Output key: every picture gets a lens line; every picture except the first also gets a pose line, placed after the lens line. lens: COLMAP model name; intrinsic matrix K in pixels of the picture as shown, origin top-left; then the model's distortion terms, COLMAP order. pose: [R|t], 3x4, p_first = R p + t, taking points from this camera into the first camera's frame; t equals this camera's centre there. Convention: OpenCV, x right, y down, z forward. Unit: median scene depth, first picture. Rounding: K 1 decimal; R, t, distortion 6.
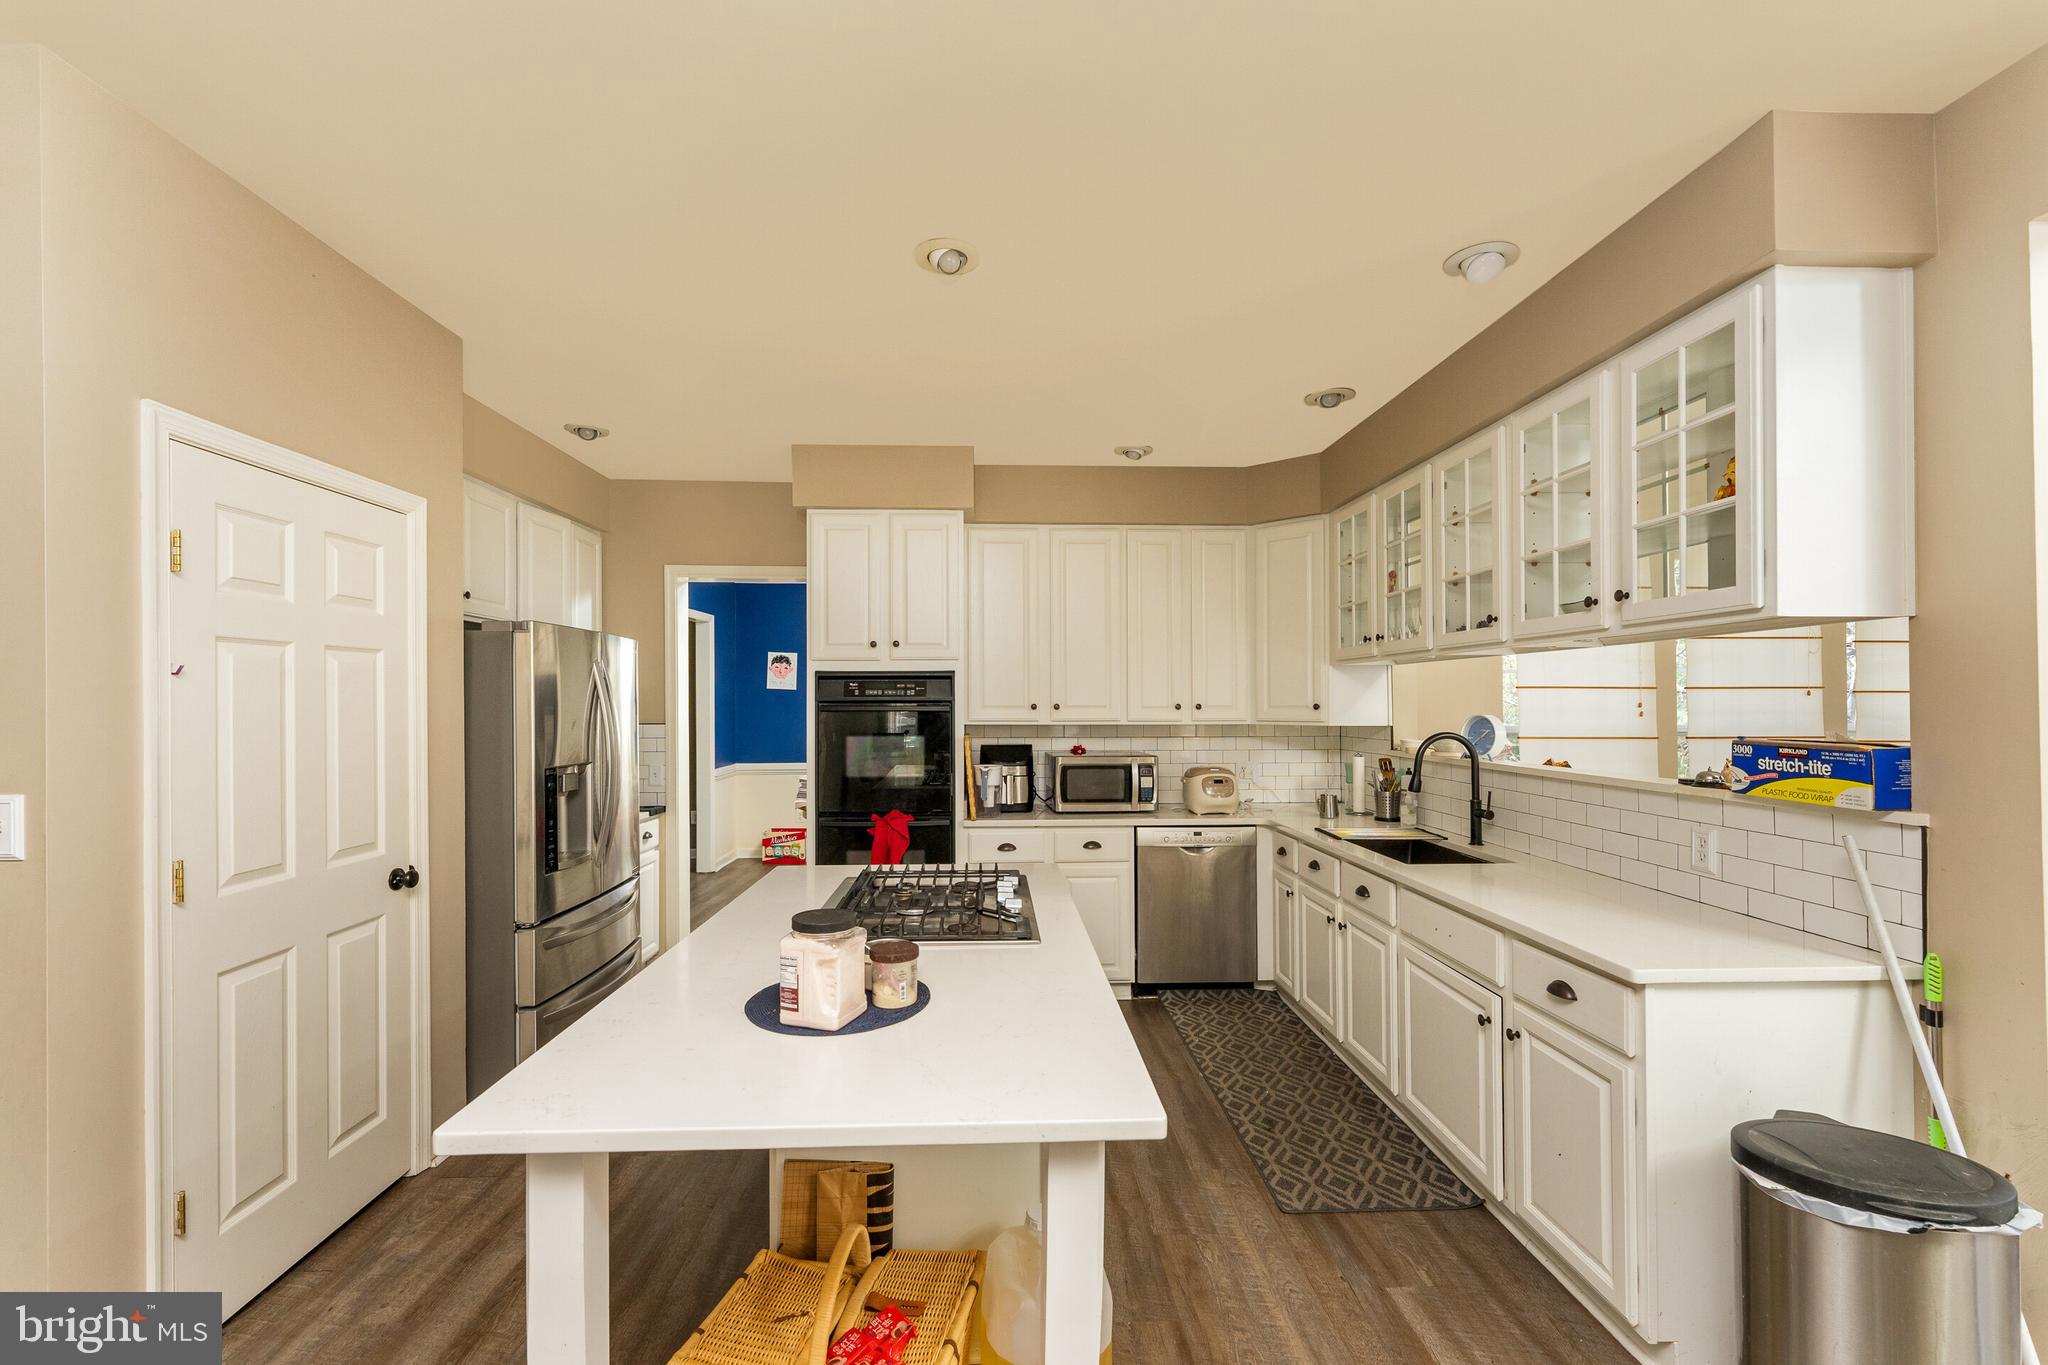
lens RADIAL K [[842.6, 0, 1039.6], [0, 842.6, 699.7], [0, 0, 1]] dist [-0.002017, -0.000150]
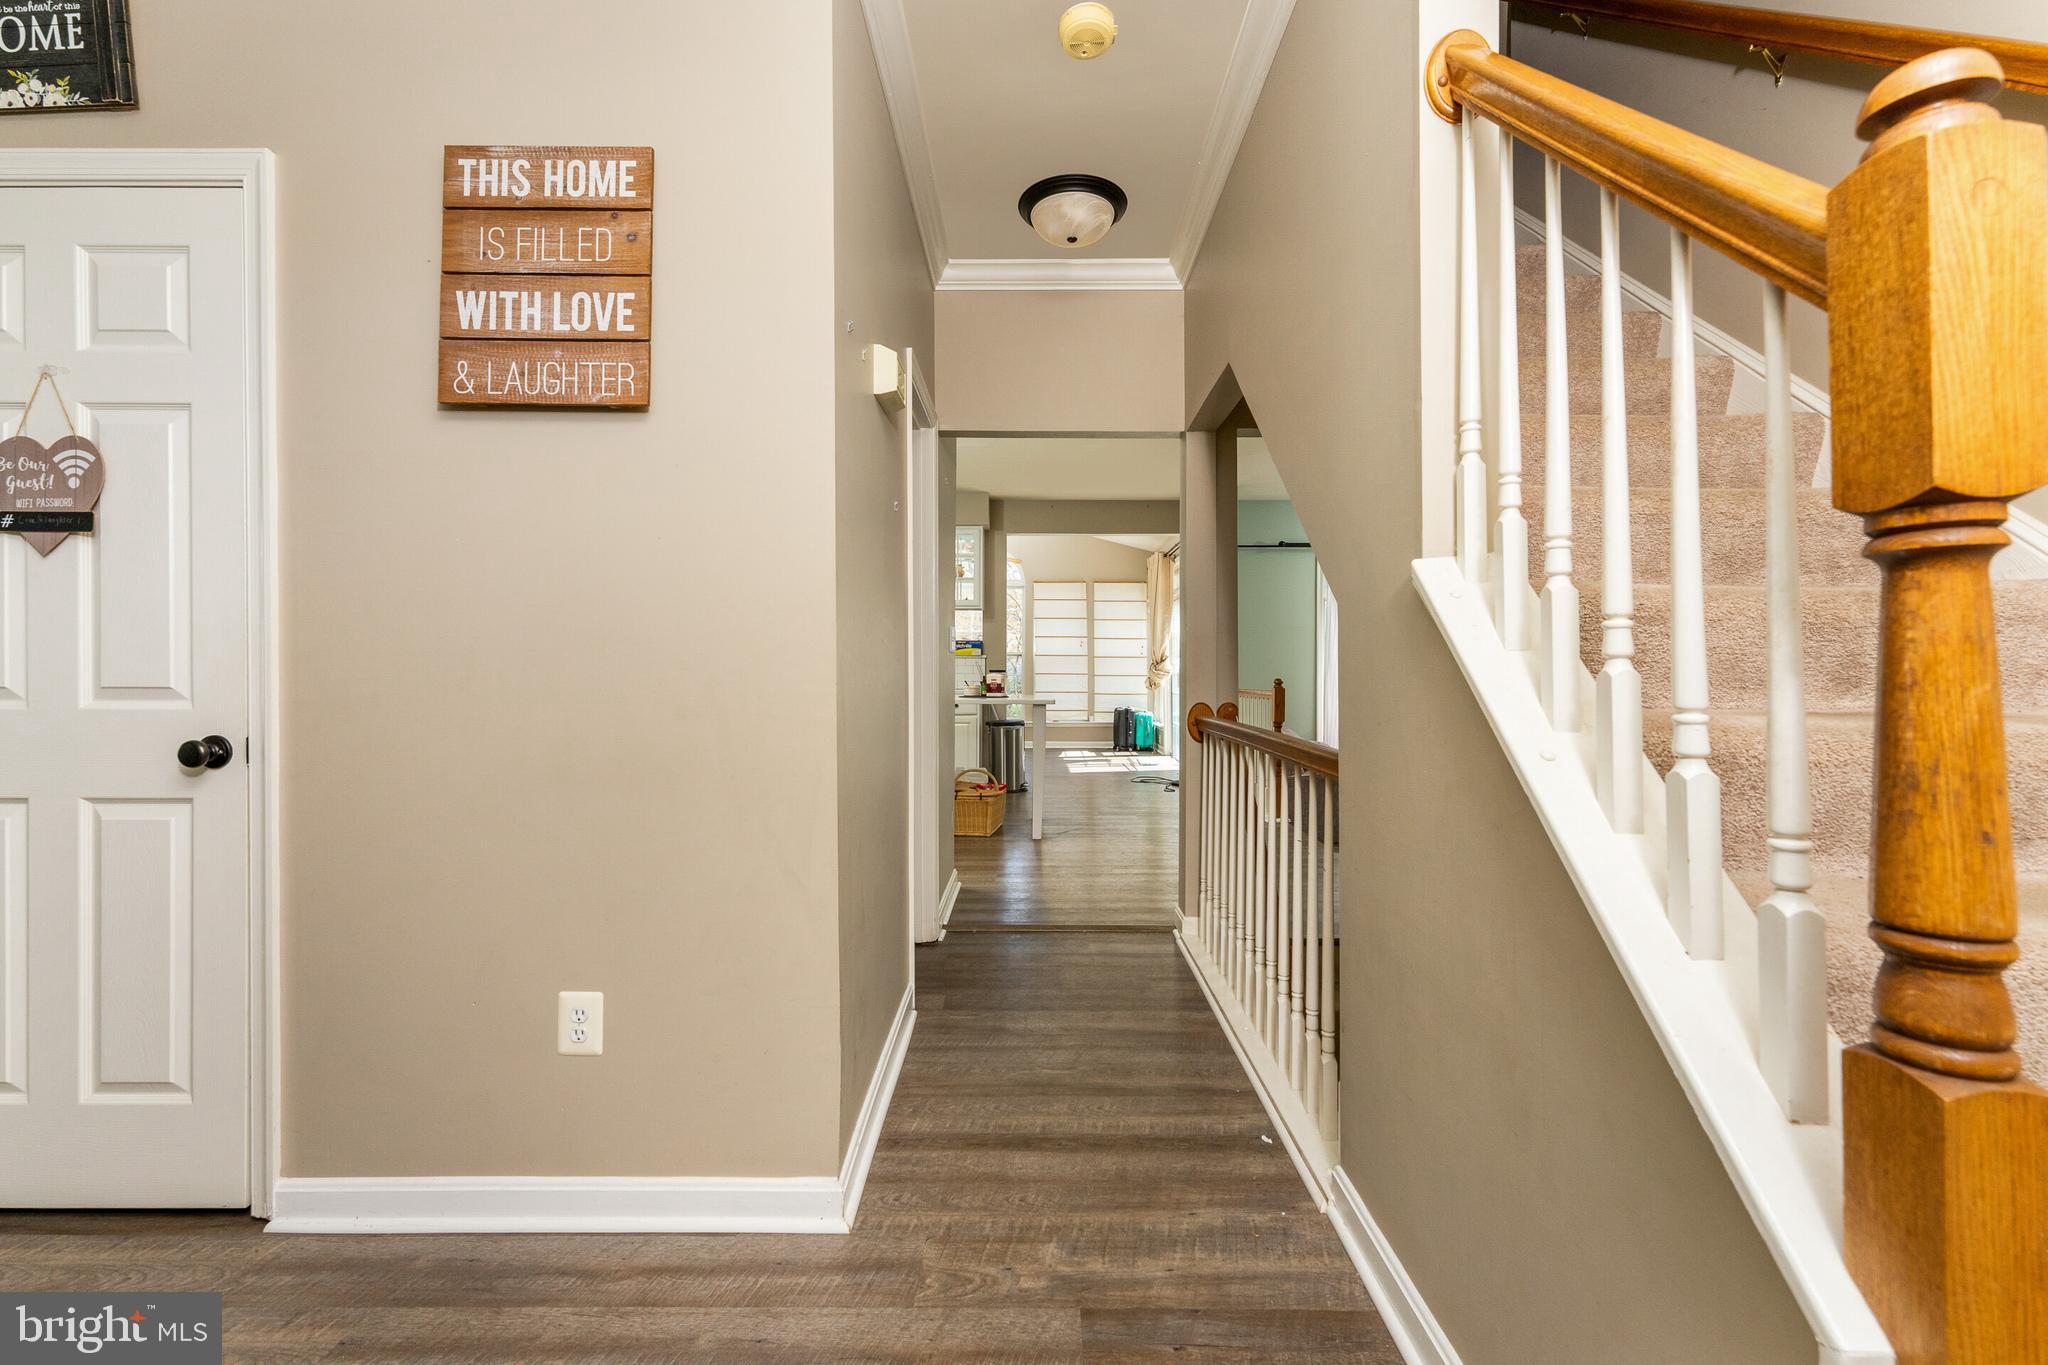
lens RADIAL K [[842.6, 0, 1028.7], [0, 842.6, 671.5], [0, 0, 1]] dist [-0.002017, -0.000150]
pose [[0.050459, -0.001735, 0.998725, -1.637115], [-0.012754, 0.999916, 0.002381, 0.098014], [-0.998645, -0.012858, 0.050432, 0.248280]]
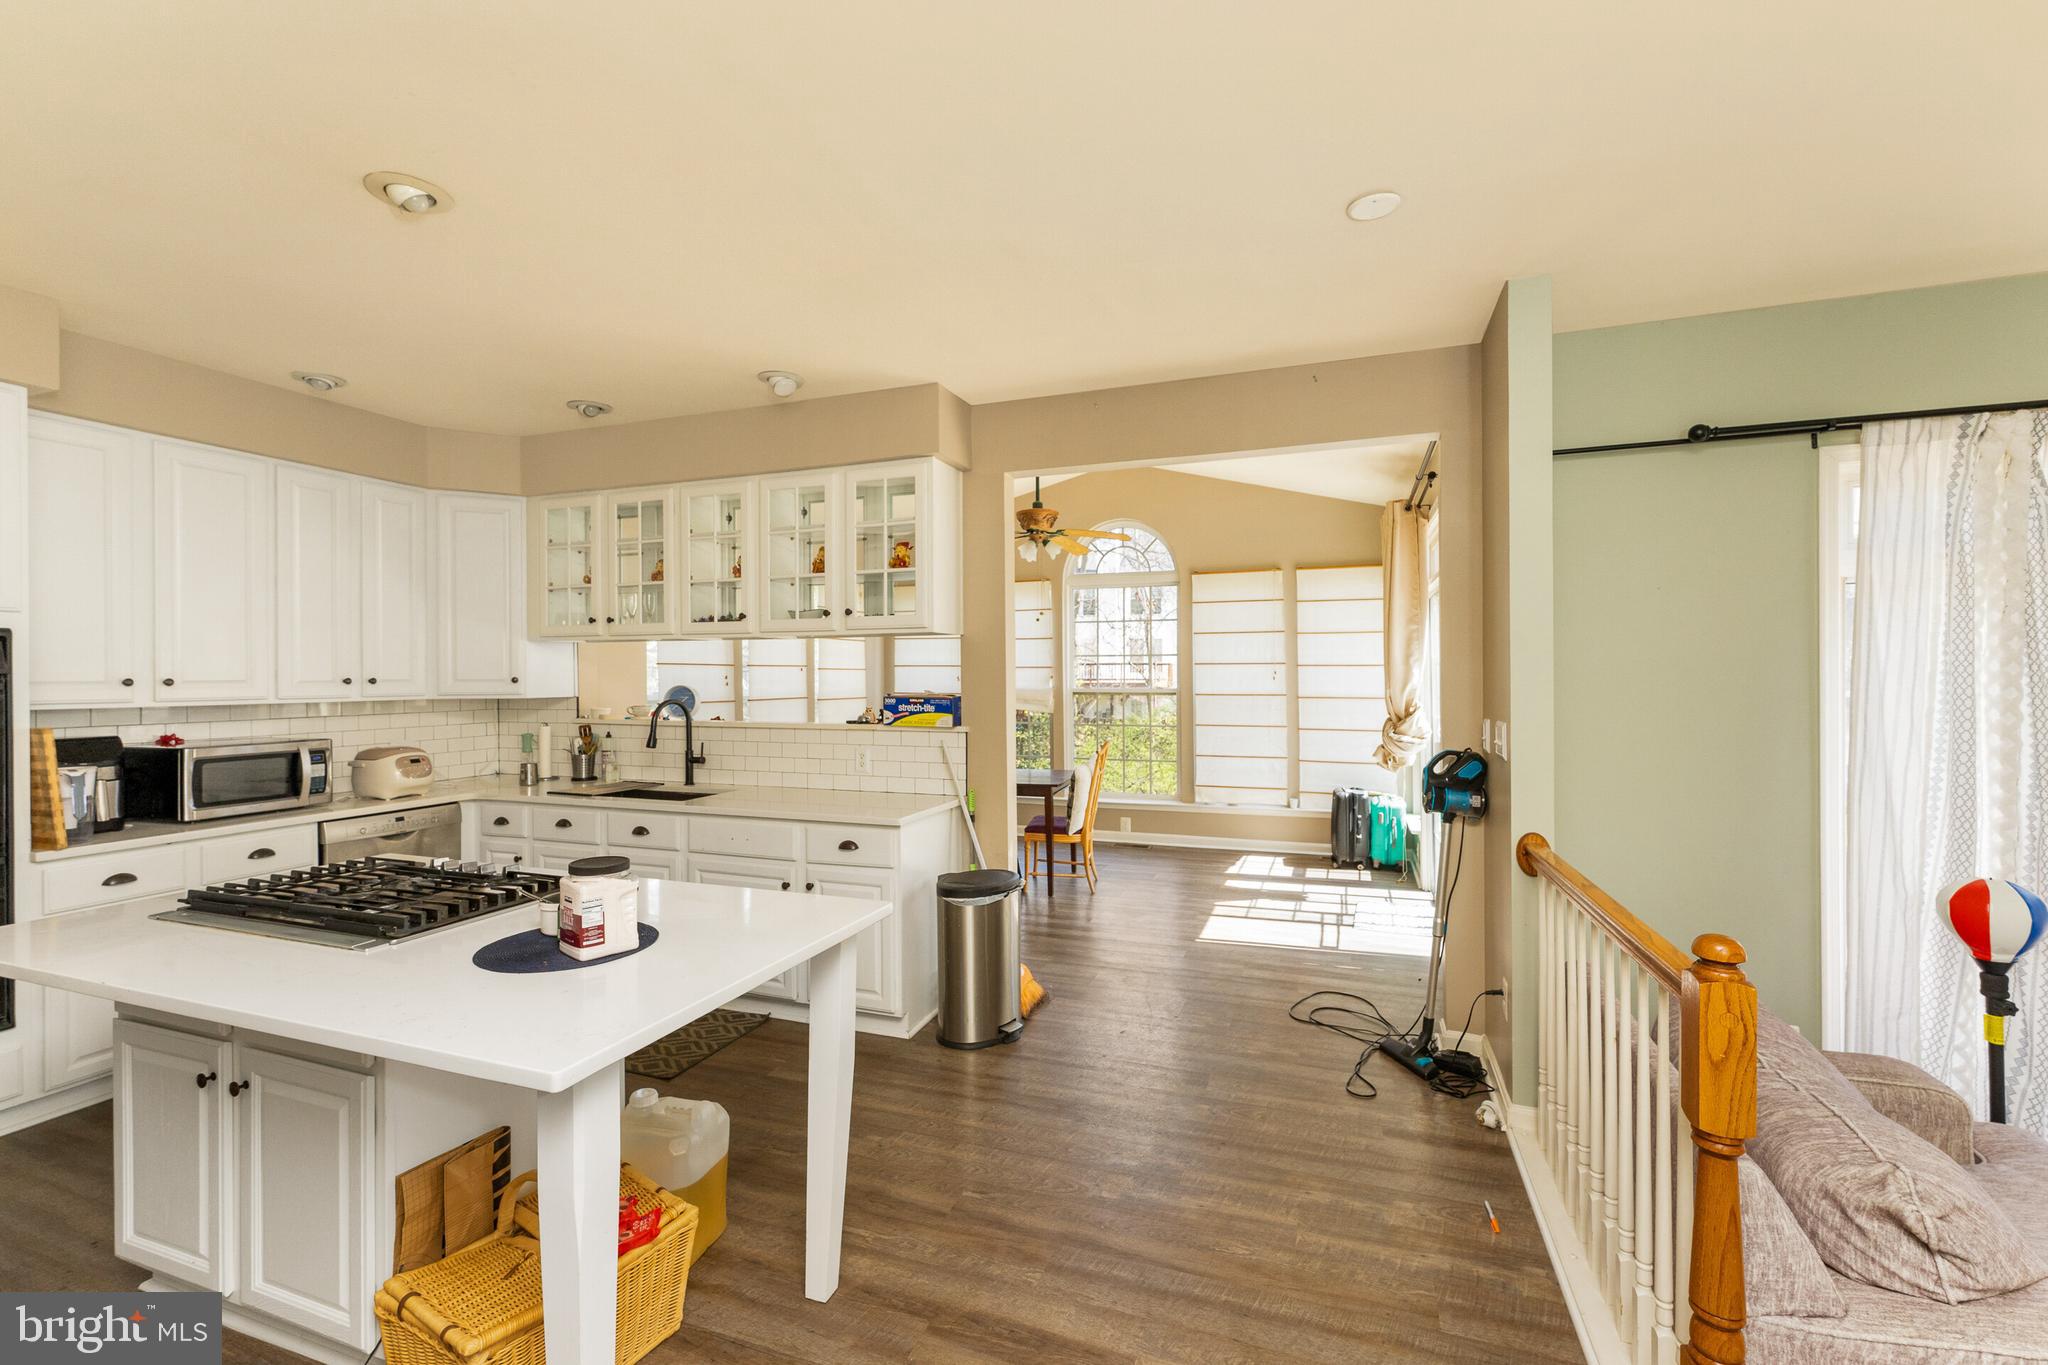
lens RADIAL K [[842.6, 0, 1041.2], [0, 842.6, 681.2], [0, 0, 1]] dist [-0.002017, -0.000150]
pose [[0.370217, -0.006201, 0.928925, -0.414932], [-0.000420, 0.999976, 0.006843, 0.002136], [-0.928945, -0.002923, 0.370206, 0.009241]]
